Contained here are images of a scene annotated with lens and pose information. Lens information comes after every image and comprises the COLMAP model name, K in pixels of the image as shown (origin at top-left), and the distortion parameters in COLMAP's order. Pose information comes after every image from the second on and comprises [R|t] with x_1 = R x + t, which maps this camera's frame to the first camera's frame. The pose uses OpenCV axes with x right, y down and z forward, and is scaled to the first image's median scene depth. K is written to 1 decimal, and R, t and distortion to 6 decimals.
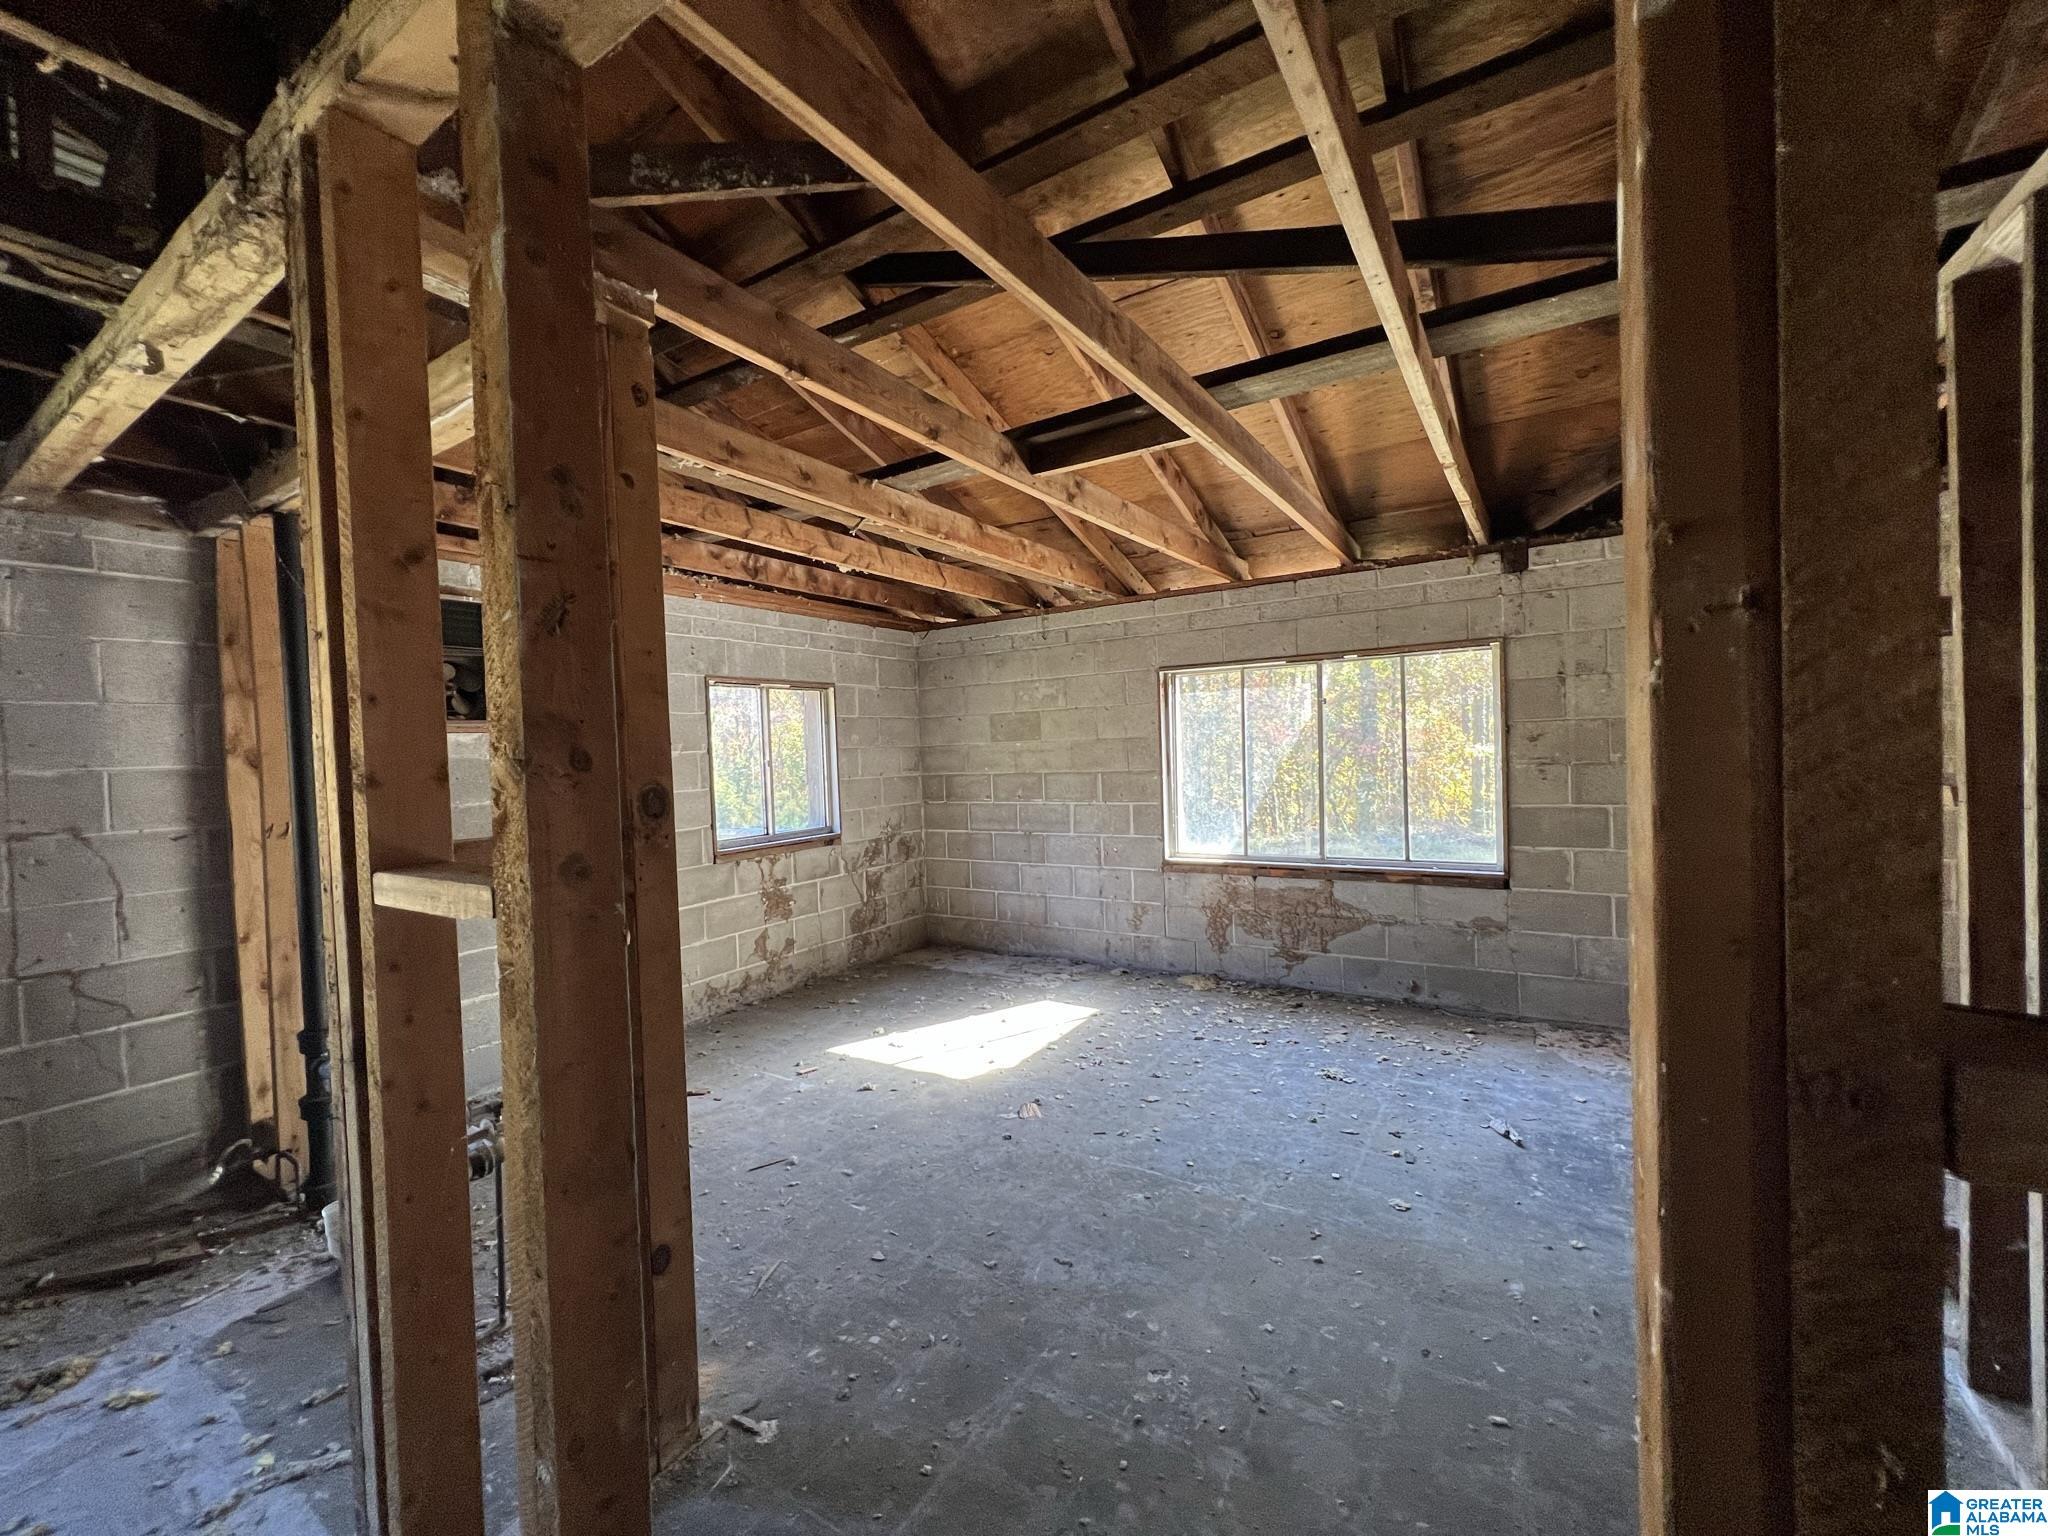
lens RADIAL K [[819.8, 0, 1017.0], [0, 819.8, 763.5], [0, 0, 1]] dist [0.000003, 0.000164]
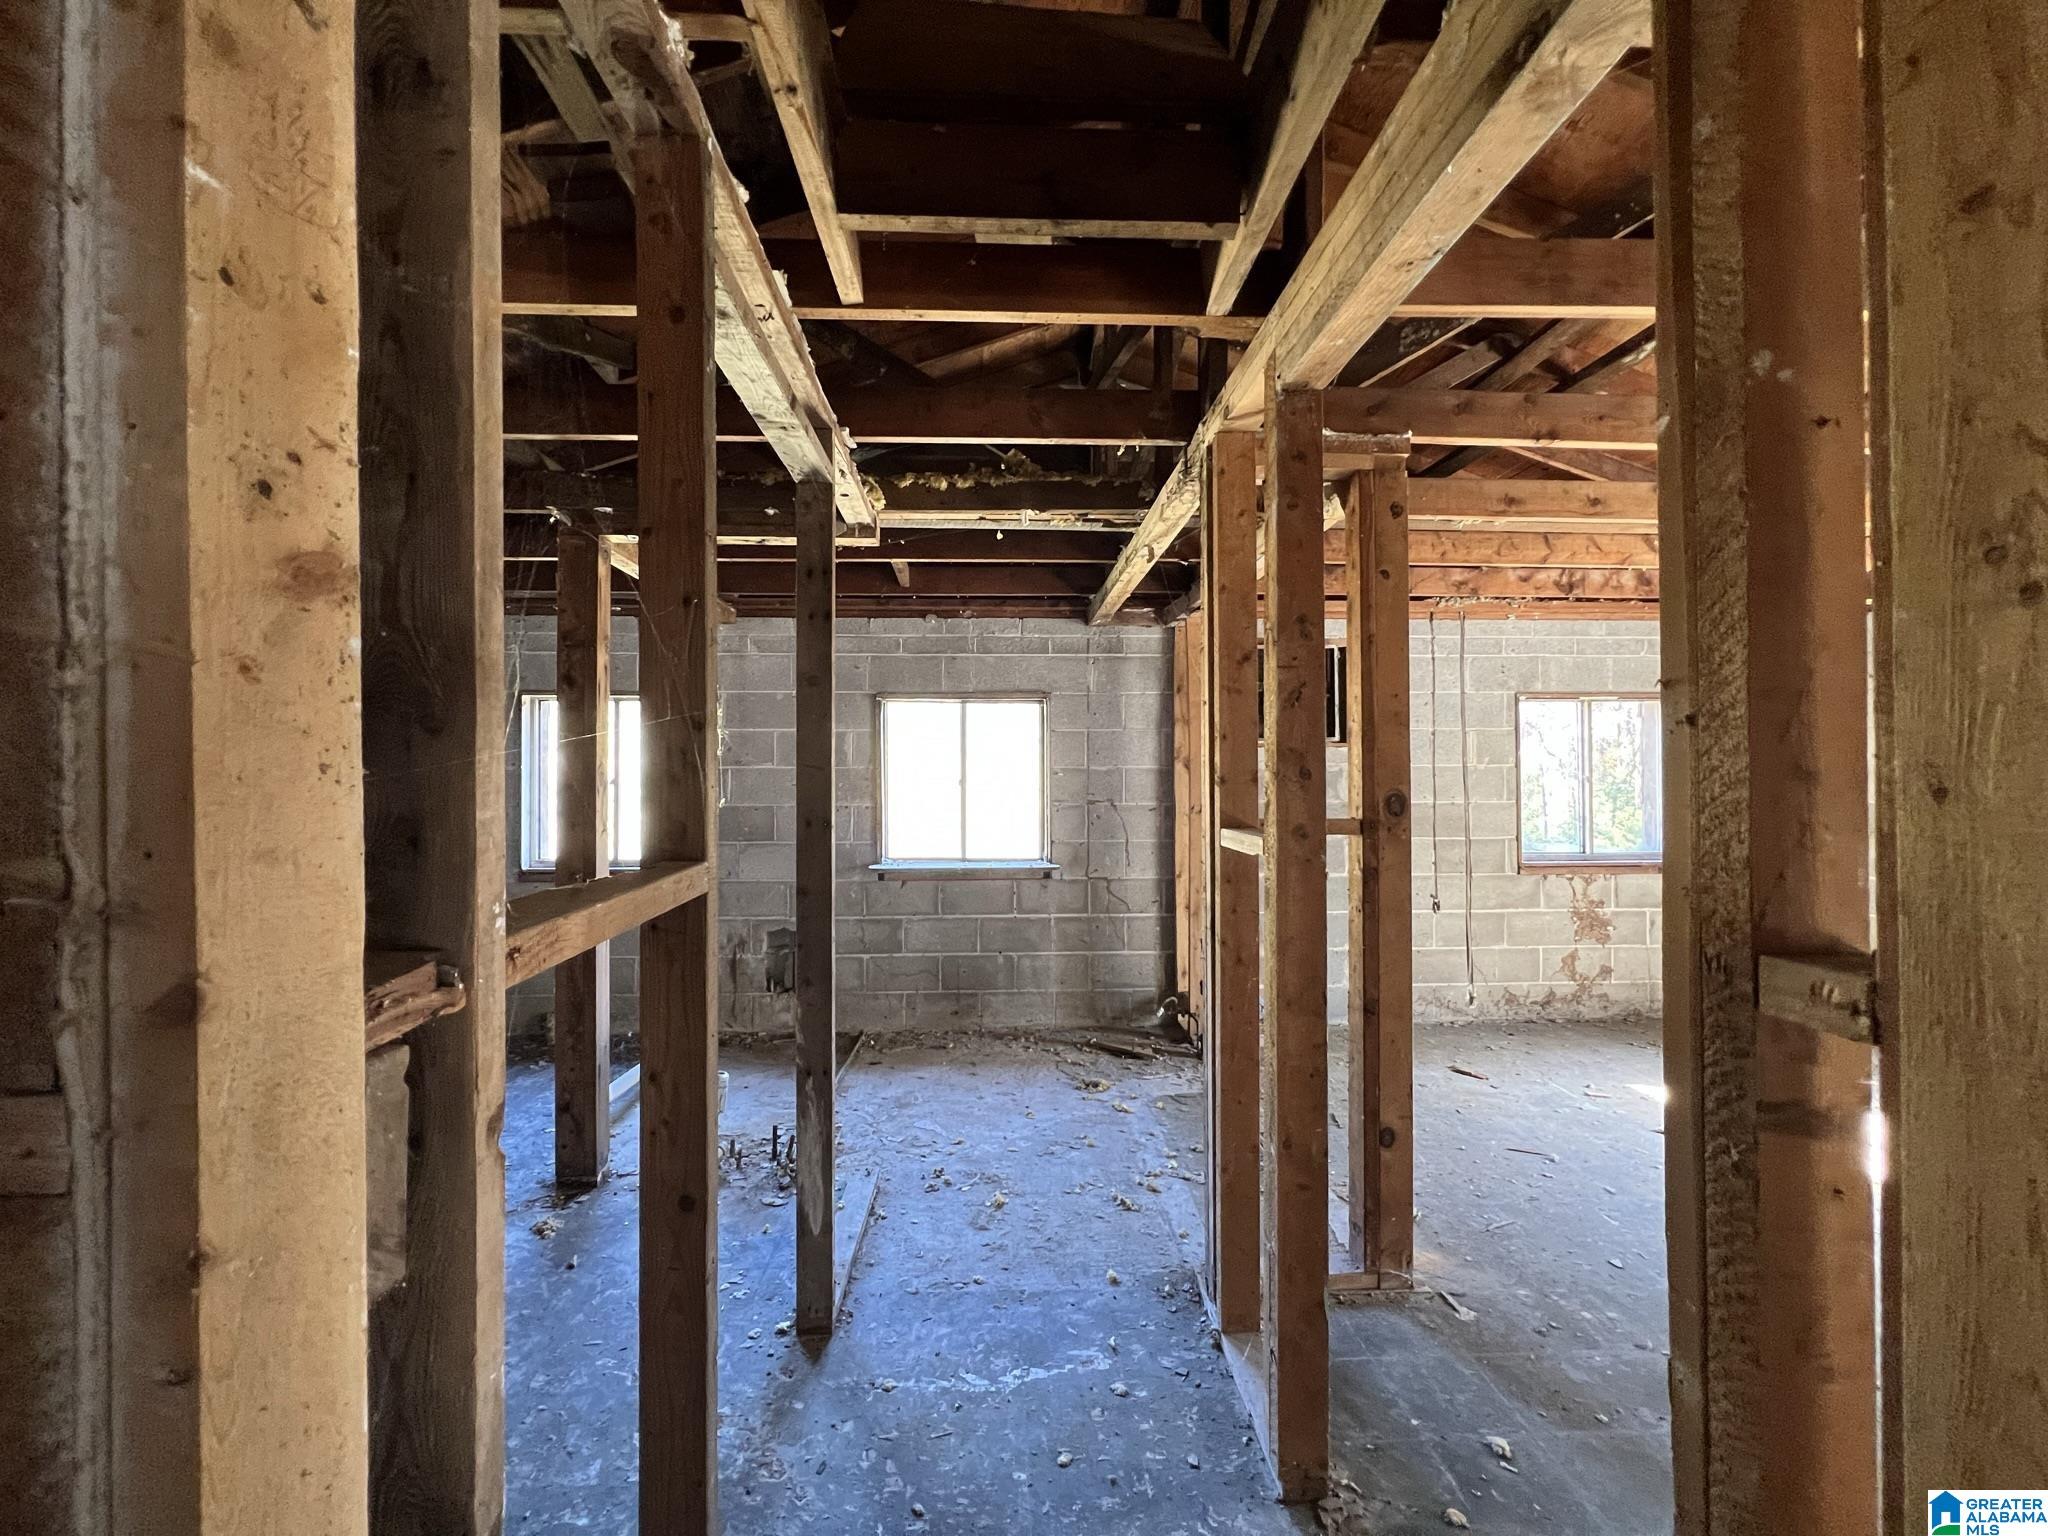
lens RADIAL K [[819.8, 0, 1017.0], [0, 819.8, 767.0], [0, 0, 1]] dist [0.000003, 0.000164]
pose [[0.568918, 0.028822, -0.821889, 0.206090], [-0.033690, 0.999364, 0.011725, -0.006381], [0.821704, 0.021019, 0.569527, -0.193651]]
